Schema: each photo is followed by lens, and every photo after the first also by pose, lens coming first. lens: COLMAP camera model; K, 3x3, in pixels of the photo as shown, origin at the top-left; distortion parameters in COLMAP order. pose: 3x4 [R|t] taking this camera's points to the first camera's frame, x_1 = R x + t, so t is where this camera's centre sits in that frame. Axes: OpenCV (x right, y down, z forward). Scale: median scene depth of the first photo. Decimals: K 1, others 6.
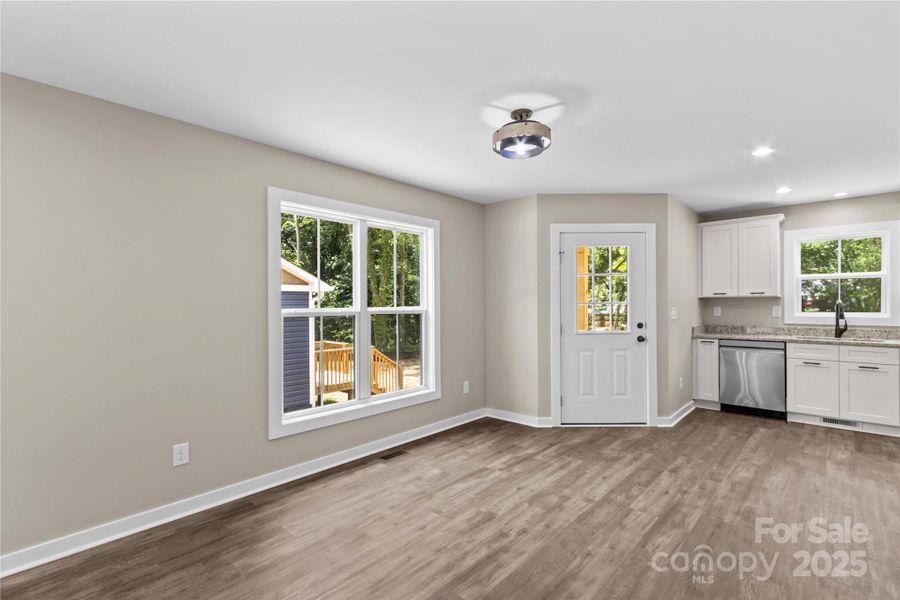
lens RADIAL K [[412.8, 0, 446.5], [0, 412.8, 302.6], [0, 0, 1]] dist [0.002183, 0.000240]
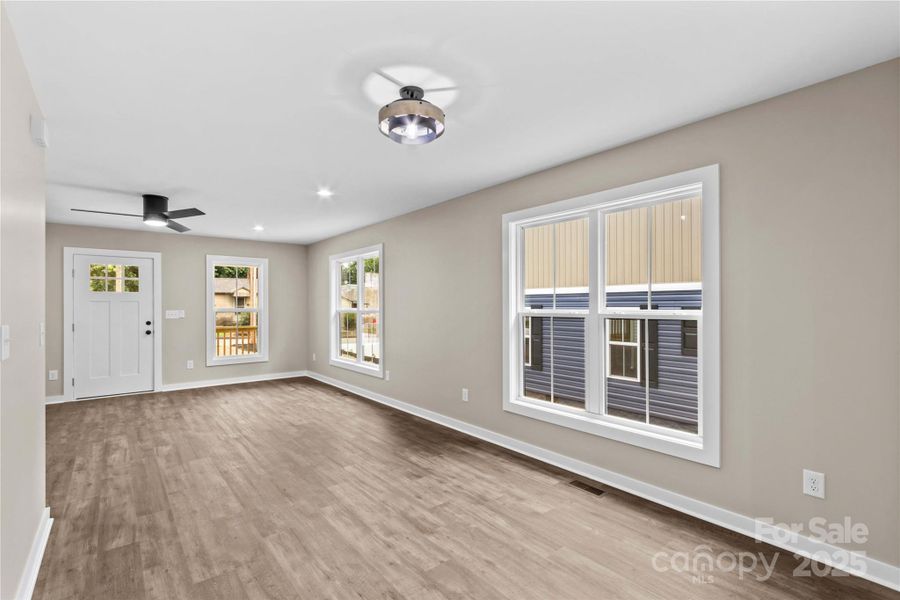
lens RADIAL K [[412.8, 0, 446.5], [0, 412.8, 302.6], [0, 0, 1]] dist [0.002183, 0.000240]
pose [[-0.137310, -0.008598, -0.990491, 0.938828], [-0.006130, 0.999951, -0.007831, 0.010343], [0.990509, 0.004996, -0.137356, 1.072892]]
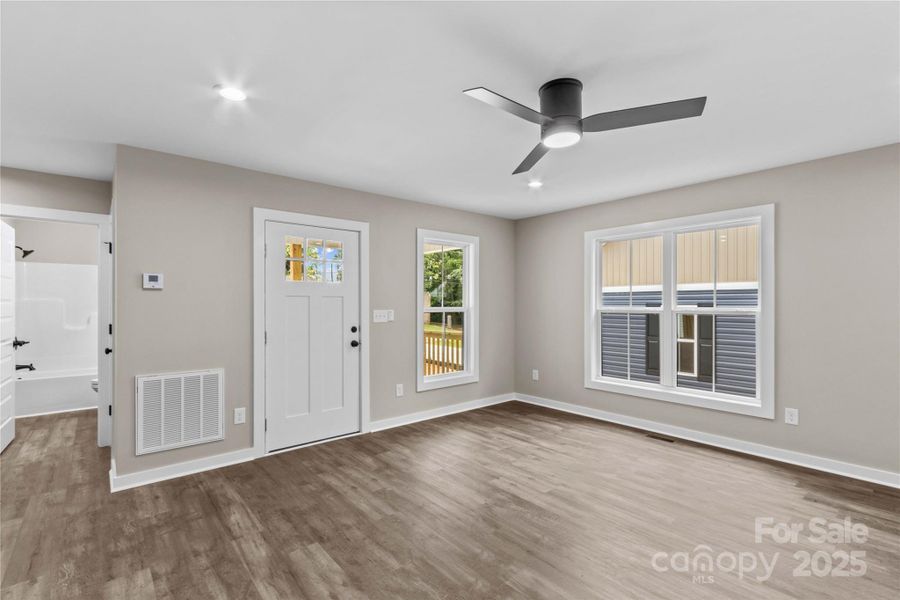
lens RADIAL K [[412.8, 0, 446.5], [0, 412.8, 302.6], [0, 0, 1]] dist [0.002183, 0.000240]
pose [[-0.115153, -0.008589, -0.993311, 0.850459], [-0.008908, 0.999931, -0.007614, 0.012896], [0.993308, 0.007972, -0.115222, 0.856150]]
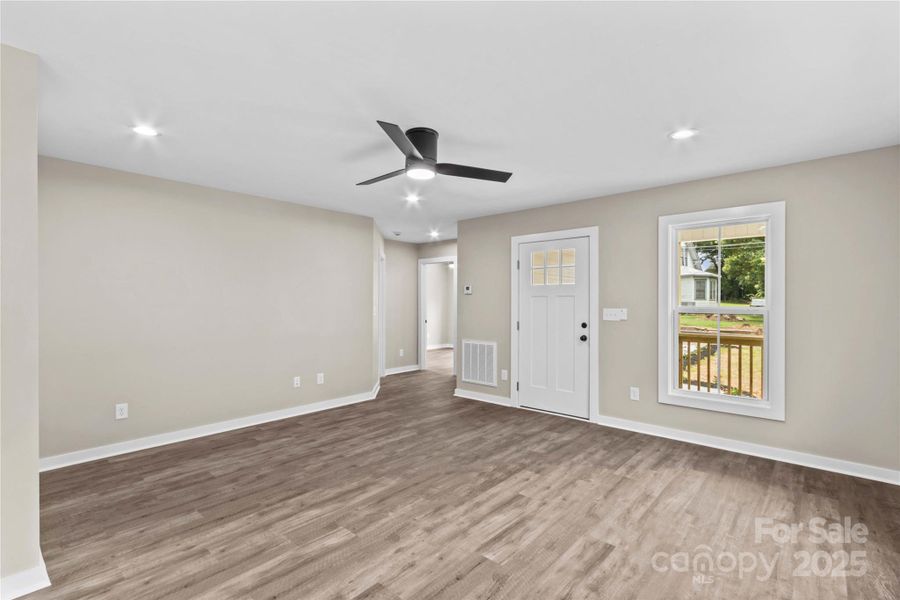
lens RADIAL K [[412.8, 0, 446.5], [0, 412.8, 302.6], [0, 0, 1]] dist [0.002183, 0.000240]
pose [[-0.999593, -0.008708, -0.027169, 0.722469], [-0.009001, 0.999903, 0.010668, 0.010492], [0.027073, 0.010908, -0.999574, 1.028298]]
